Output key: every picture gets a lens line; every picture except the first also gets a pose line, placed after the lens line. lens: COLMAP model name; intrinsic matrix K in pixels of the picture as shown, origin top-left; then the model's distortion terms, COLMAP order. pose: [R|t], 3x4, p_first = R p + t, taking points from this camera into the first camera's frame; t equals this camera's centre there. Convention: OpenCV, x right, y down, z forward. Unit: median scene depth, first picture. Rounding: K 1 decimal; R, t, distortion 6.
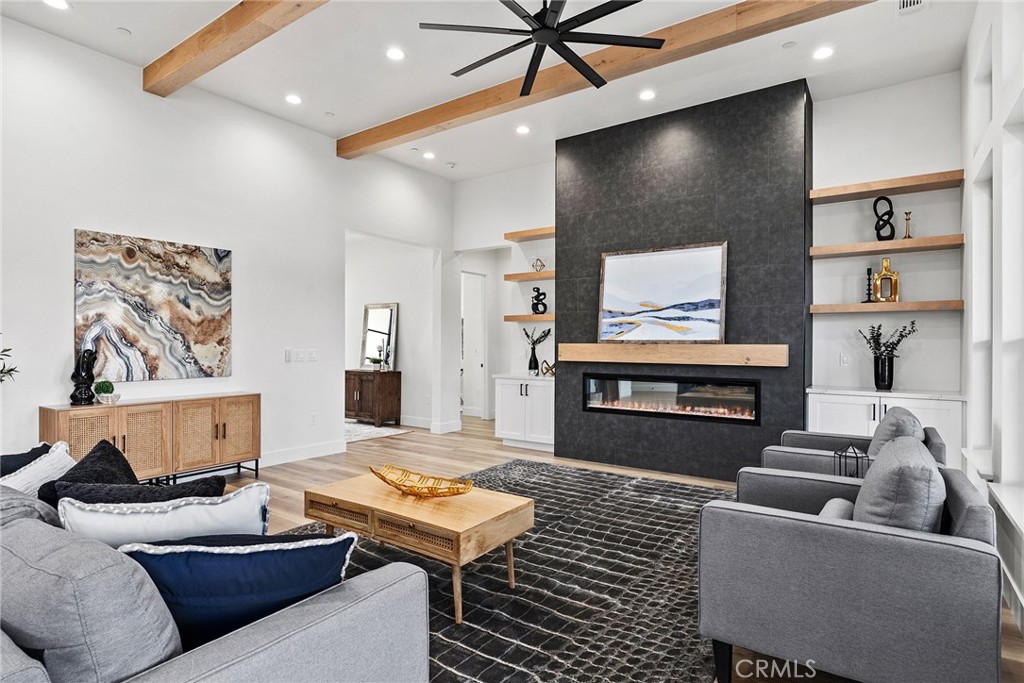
lens RADIAL K [[540.3, 0, 510.9], [0, 540.3, 340.3], [0, 0, 1]] dist [0.006110, 0.000615]
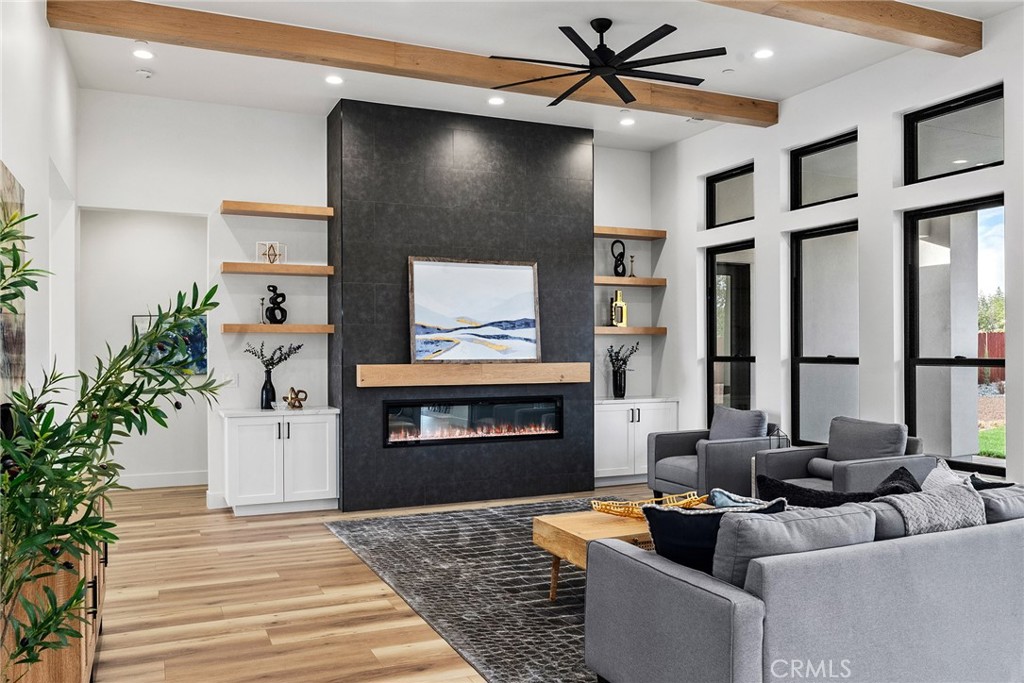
lens RADIAL K [[815.5, 0, 511.9], [0, 815.5, 345.1], [0, 0, 1]] dist [-0.000216, -0.000134]
pose [[0.511387, -0.001219, 0.859349, -0.892339], [0.000264, 0.999999, 0.001261, -0.026633], [-0.859350, -0.000418, 0.511387, 0.231478]]
